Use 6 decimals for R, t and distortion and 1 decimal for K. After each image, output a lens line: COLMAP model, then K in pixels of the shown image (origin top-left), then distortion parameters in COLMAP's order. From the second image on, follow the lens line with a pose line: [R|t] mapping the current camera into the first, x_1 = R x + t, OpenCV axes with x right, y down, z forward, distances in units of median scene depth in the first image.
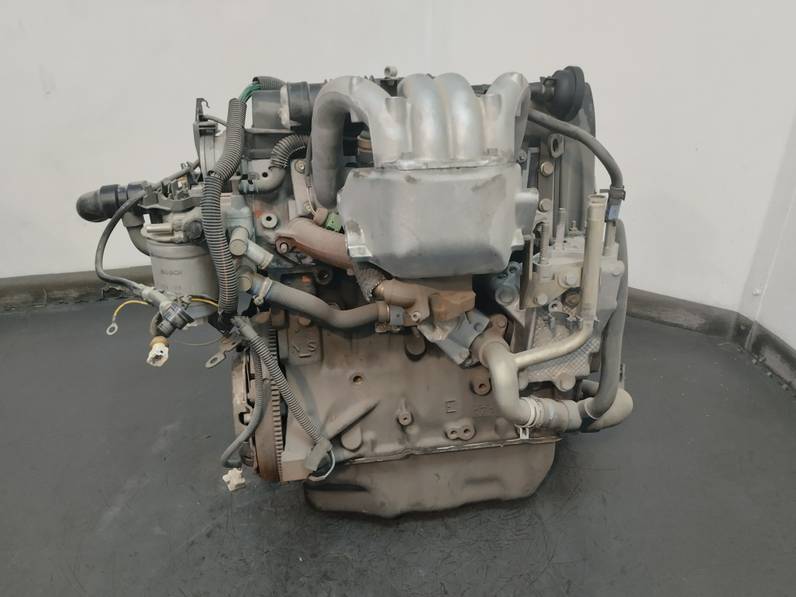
lens RADIAL K [[656.8, 0, 398.0], [0, 656.8, 298.5], [0, 0, 1]] dist [0.090762, -0.118575]
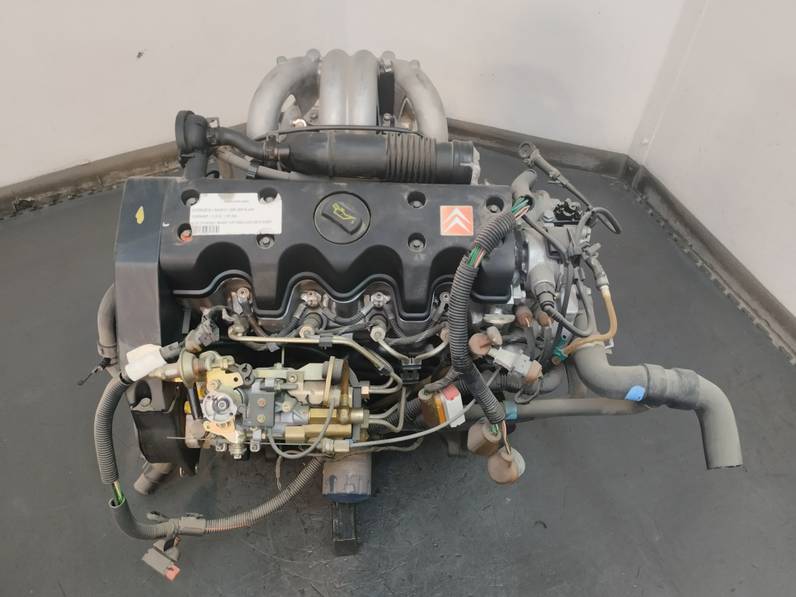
lens RADIAL K [[656.8, 0, 398.0], [0, 656.8, 298.5], [0, 0, 1]] dist [0.090762, -0.118575]
pose [[0.977401, -0.167418, 0.129064, -0.054125], [0.098064, 0.899969, 0.424781, -0.277748], [-0.187270, -0.402525, 0.896049, -0.028151]]
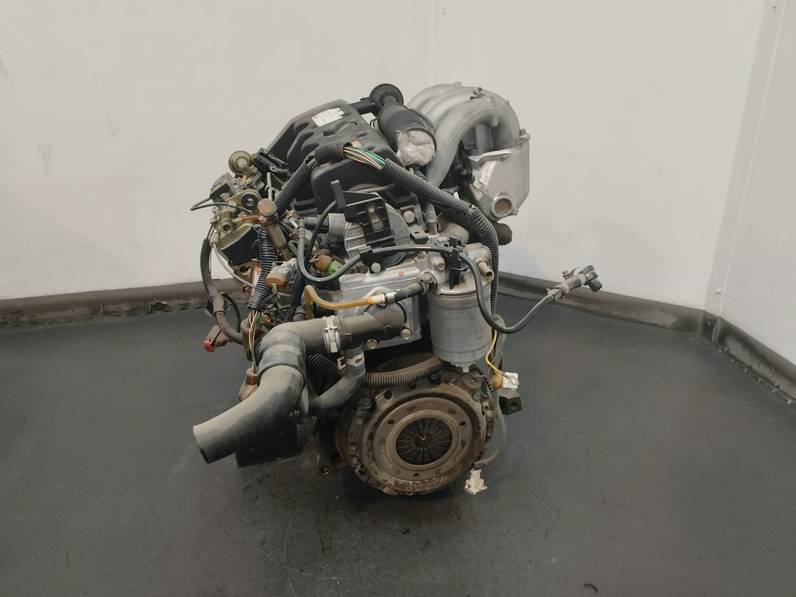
lens RADIAL K [[656.8, 0, 398.0], [0, 656.8, 298.5], [0, 0, 1]] dist [0.090762, -0.118575]
pose [[0.999871, -0.015861, -0.002581, -0.017723], [0.015598, 0.996555, -0.081455, 0.086761], [0.003864, 0.081404, 0.996674, -0.153963]]
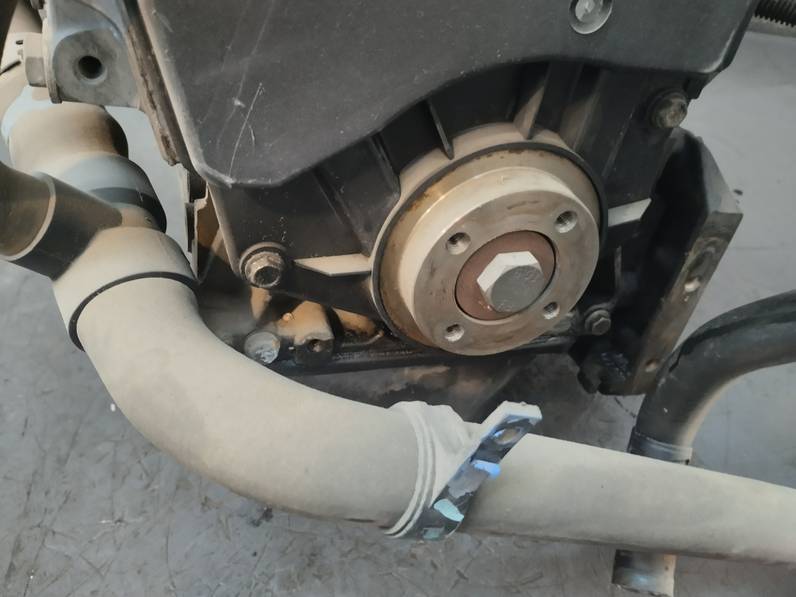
lens RADIAL K [[656.8, 0, 398.0], [0, 656.8, 298.5], [0, 0, 1]] dist [0.090762, -0.118575]
pose [[0.997574, 0.000572, -0.069609, 0.059311], [0.013233, 0.980175, 0.197690, 0.149106], [0.068342, -0.198131, 0.977790, 0.373522]]
